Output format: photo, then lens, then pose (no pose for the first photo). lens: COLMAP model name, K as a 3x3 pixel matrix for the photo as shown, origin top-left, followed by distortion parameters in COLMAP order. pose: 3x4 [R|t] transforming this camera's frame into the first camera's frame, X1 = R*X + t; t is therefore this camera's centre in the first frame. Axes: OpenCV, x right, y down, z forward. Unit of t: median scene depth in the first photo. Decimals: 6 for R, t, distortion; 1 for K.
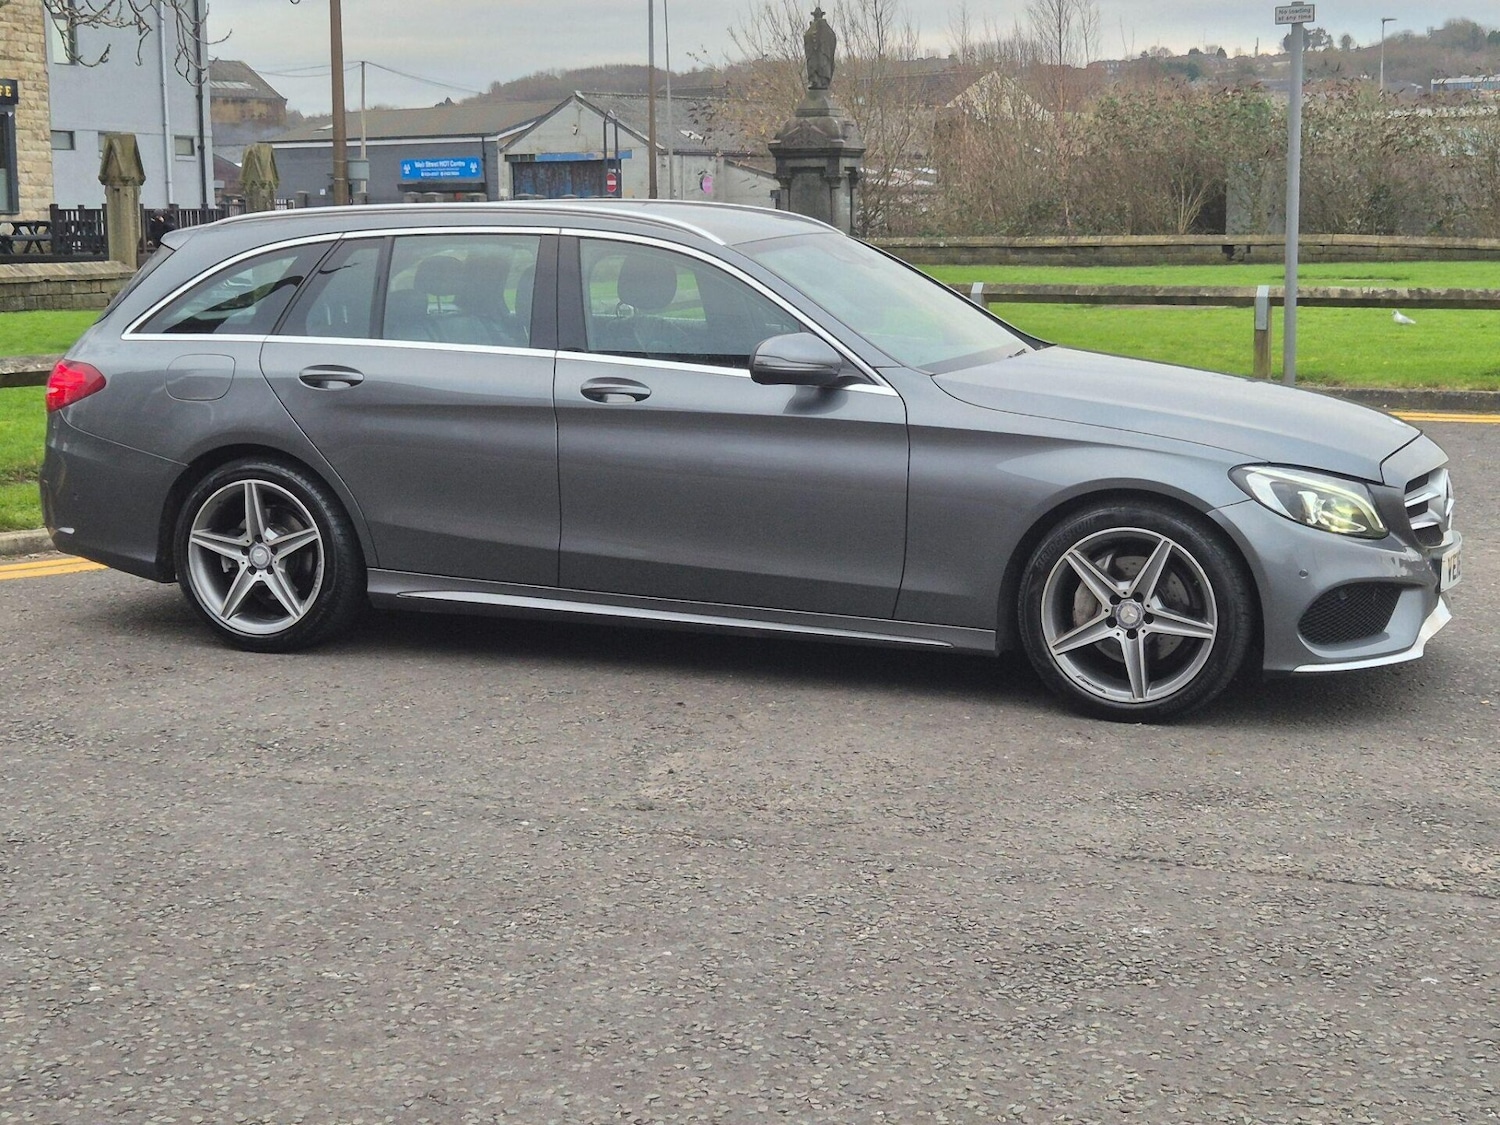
lens RADIAL K [[2813.9, 0, 749.2], [0, 2813.9, 565.3], [0, 0, 1]] dist [0.150401, -0.336909]
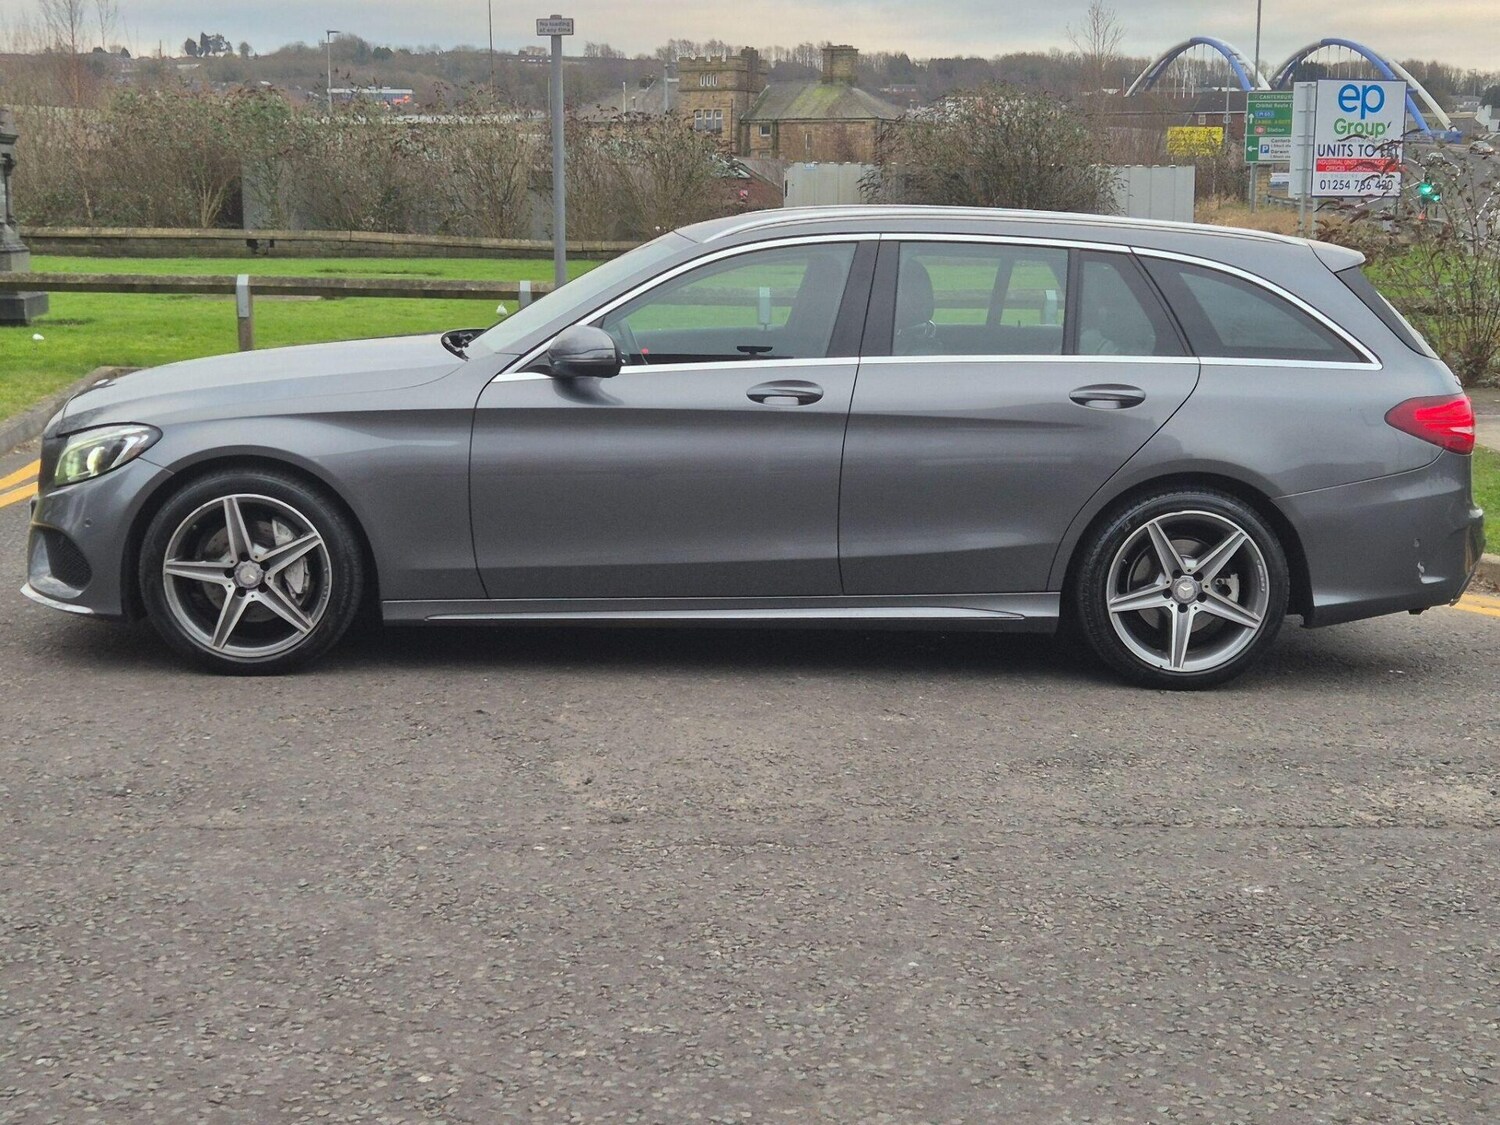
lens RADIAL K [[2582.3, 0, 741.9], [0, 2582.3, 586.1], [0, 0, 1]] dist [0.144852, -0.255599]
pose [[0.882743, -0.052312, 0.466935, -0.205579], [0.042902, 0.998605, 0.030771, -0.010166], [-0.467894, -0.007130, 0.883756, 0.095129]]
